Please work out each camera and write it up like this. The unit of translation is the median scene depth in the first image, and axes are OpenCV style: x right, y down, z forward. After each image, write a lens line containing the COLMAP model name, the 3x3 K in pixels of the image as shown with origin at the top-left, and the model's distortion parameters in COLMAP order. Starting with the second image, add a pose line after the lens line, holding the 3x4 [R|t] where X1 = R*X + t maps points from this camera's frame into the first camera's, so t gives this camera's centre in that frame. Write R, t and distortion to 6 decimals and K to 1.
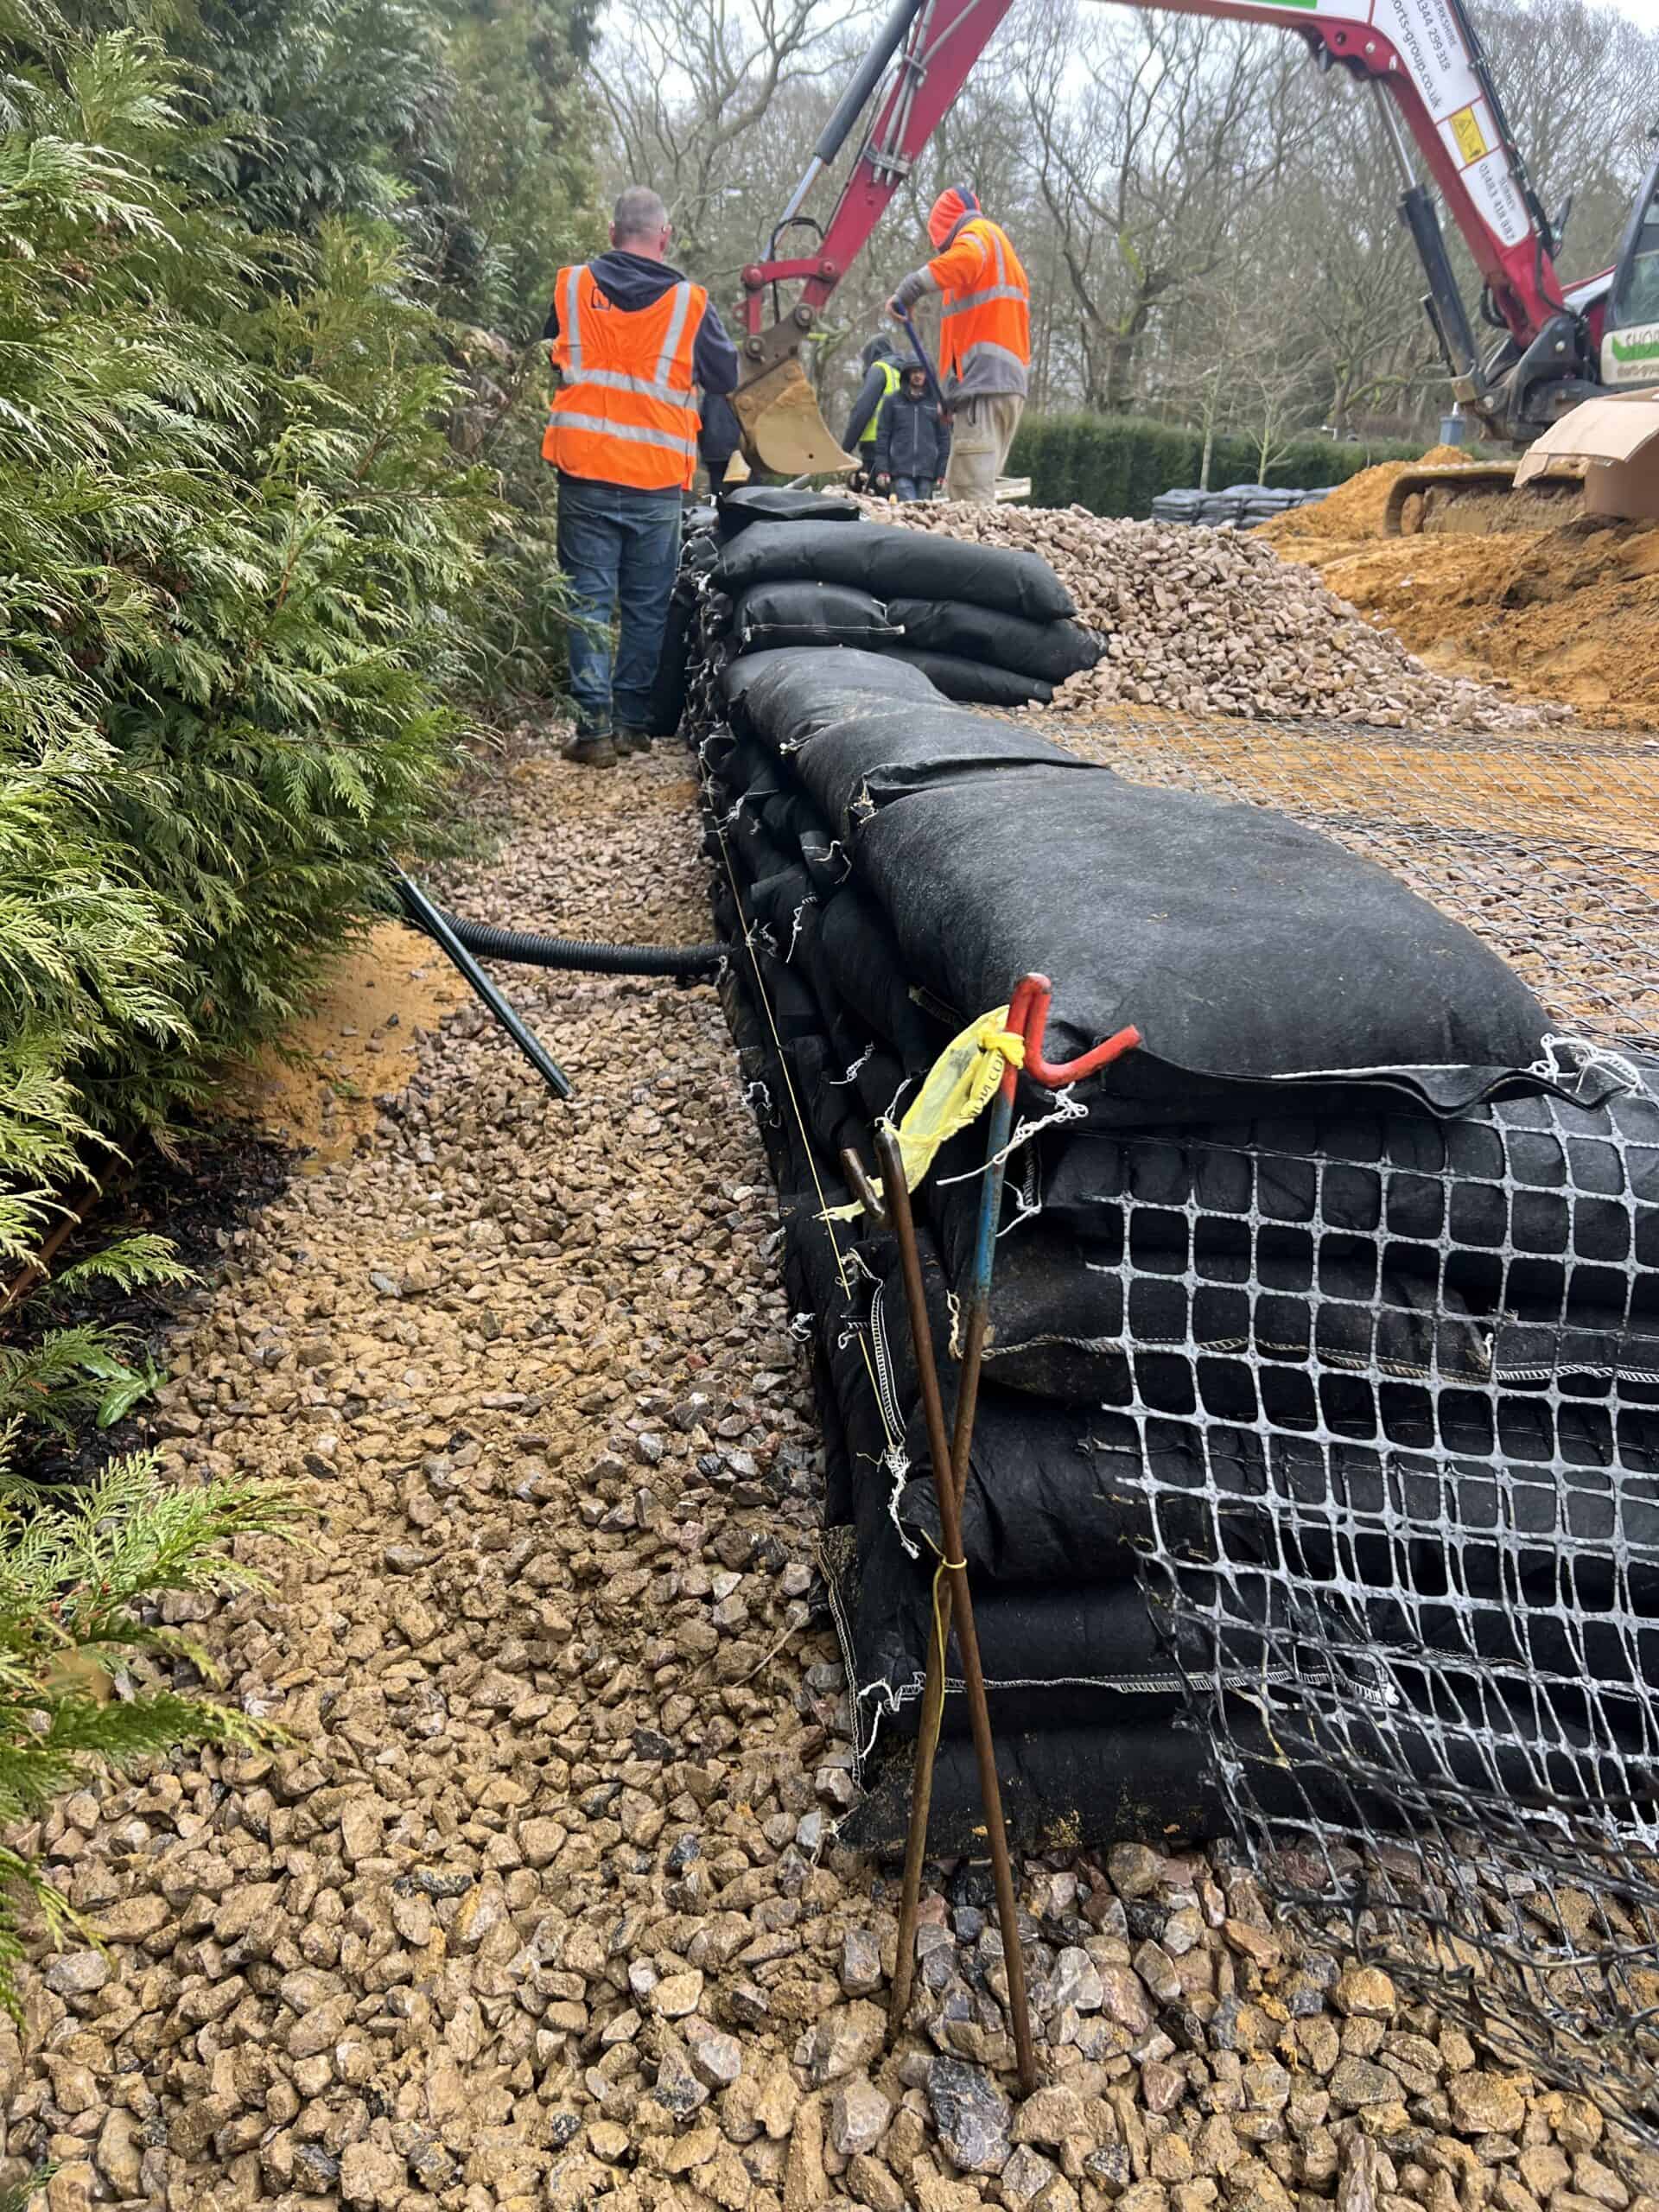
lens RADIAL K [[1704.5, 0, 829.5], [0, 1704.5, 1106.0], [0, 0, 1]] dist [0.047589, -0.064988]
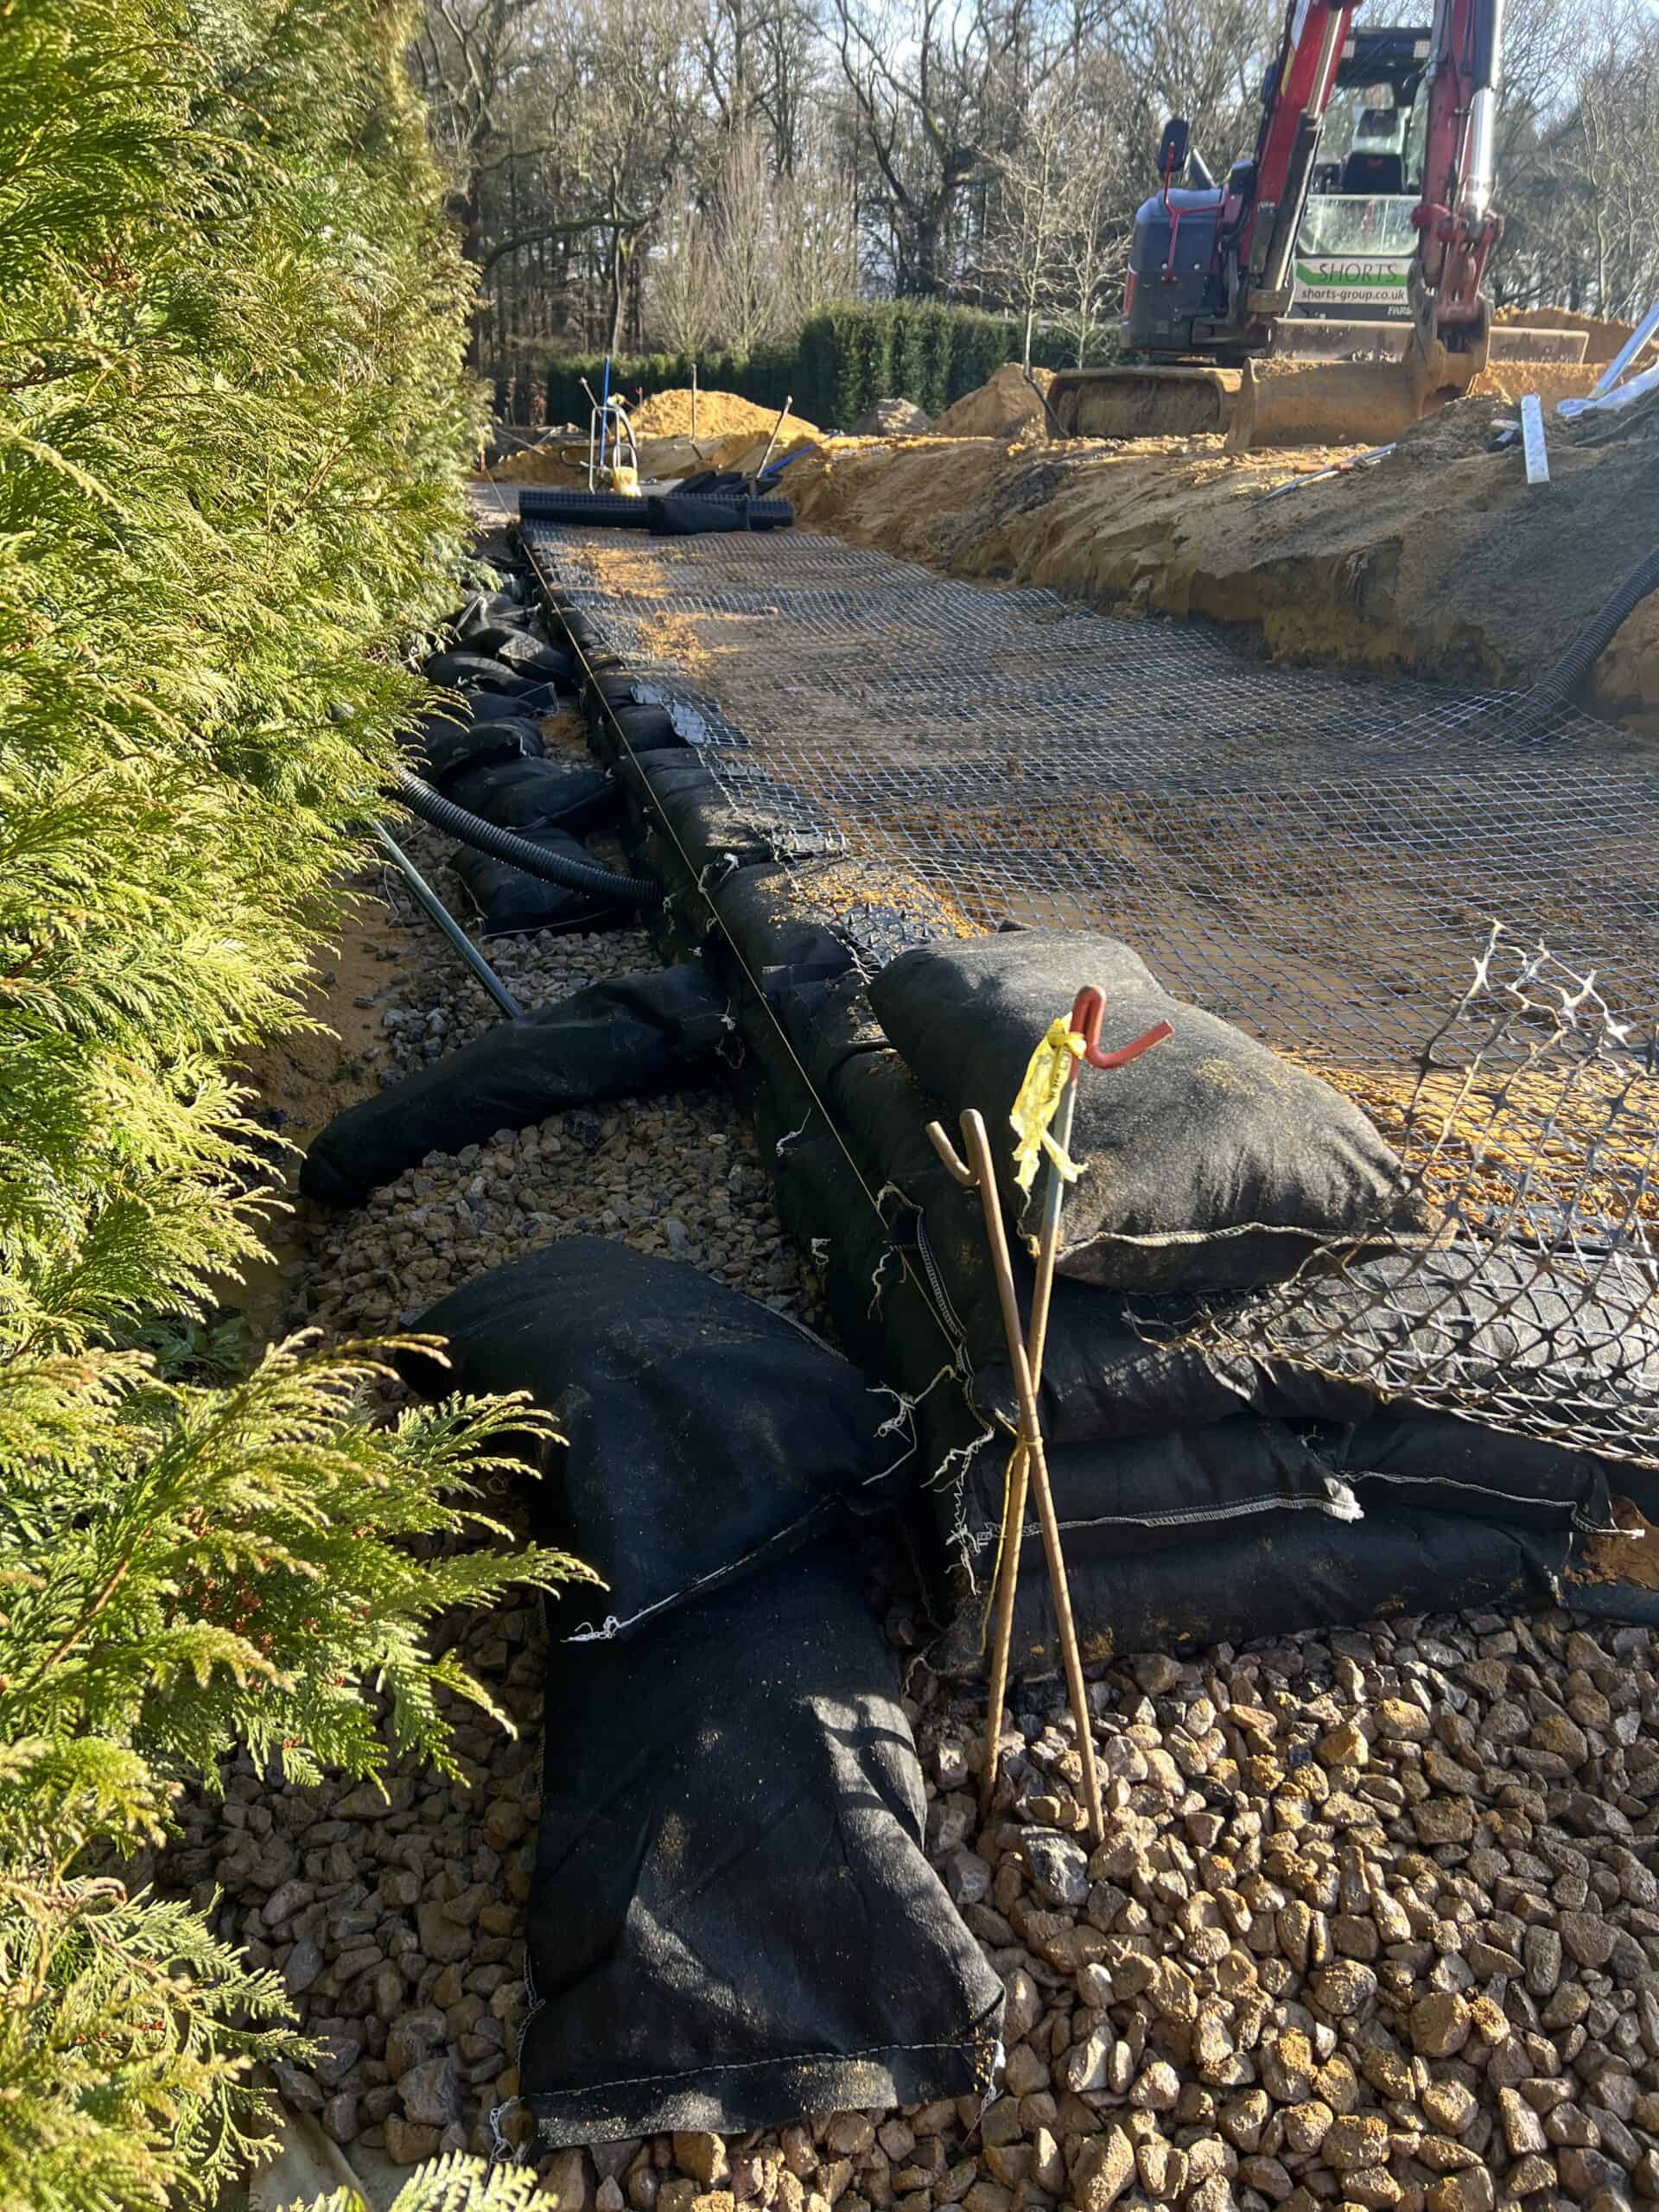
lens RADIAL K [[1704.5, 0, 829.5], [0, 1704.5, 1106.0], [0, 0, 1]] dist [0.047589, -0.064988]
pose [[0.994327, -0.061033, 0.087112, -0.085028], [0.055822, 0.996572, 0.061054, -0.033844], [-0.090539, -0.055845, 0.994326, -0.117293]]
